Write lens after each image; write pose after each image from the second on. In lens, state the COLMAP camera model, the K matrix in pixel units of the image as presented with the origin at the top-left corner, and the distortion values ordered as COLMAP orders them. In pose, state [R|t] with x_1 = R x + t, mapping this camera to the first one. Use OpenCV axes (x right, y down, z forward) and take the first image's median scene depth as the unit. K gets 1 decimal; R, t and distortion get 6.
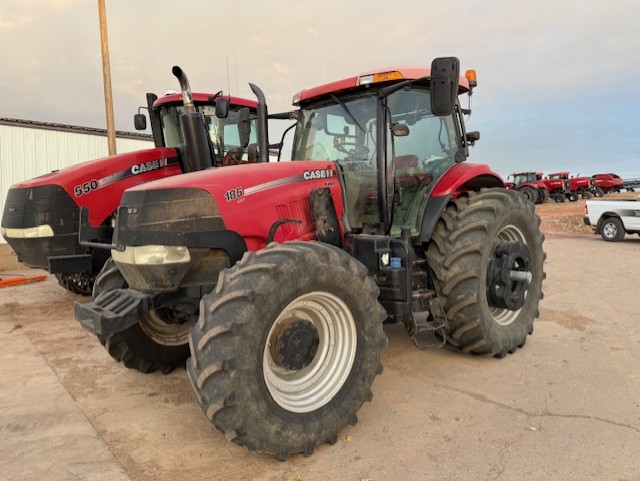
lens RADIAL K [[441.0, 0, 320.0], [0, 441.0, 240.5], [0, 0, 1]] dist [0.071850, -0.109755]
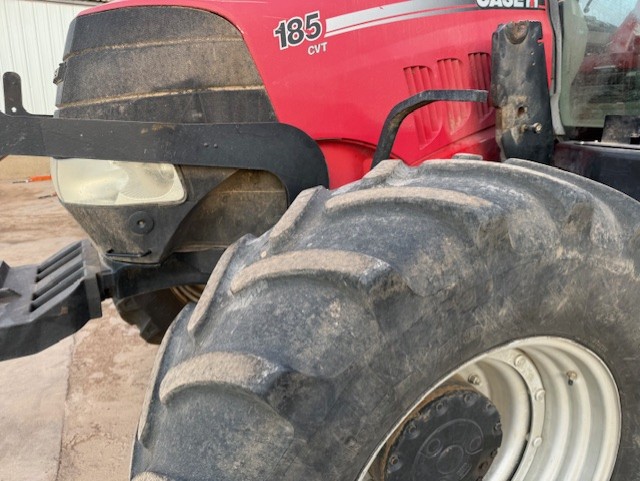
lens RADIAL K [[441.0, 0, 320.0], [0, 441.0, 240.5], [0, 0, 1]] dist [0.071850, -0.109755]
pose [[0.961245, 0.081575, -0.263352, -0.061436], [-0.024668, 0.976840, 0.212543, -0.007346], [0.274591, -0.197809, 0.940995, 0.640594]]
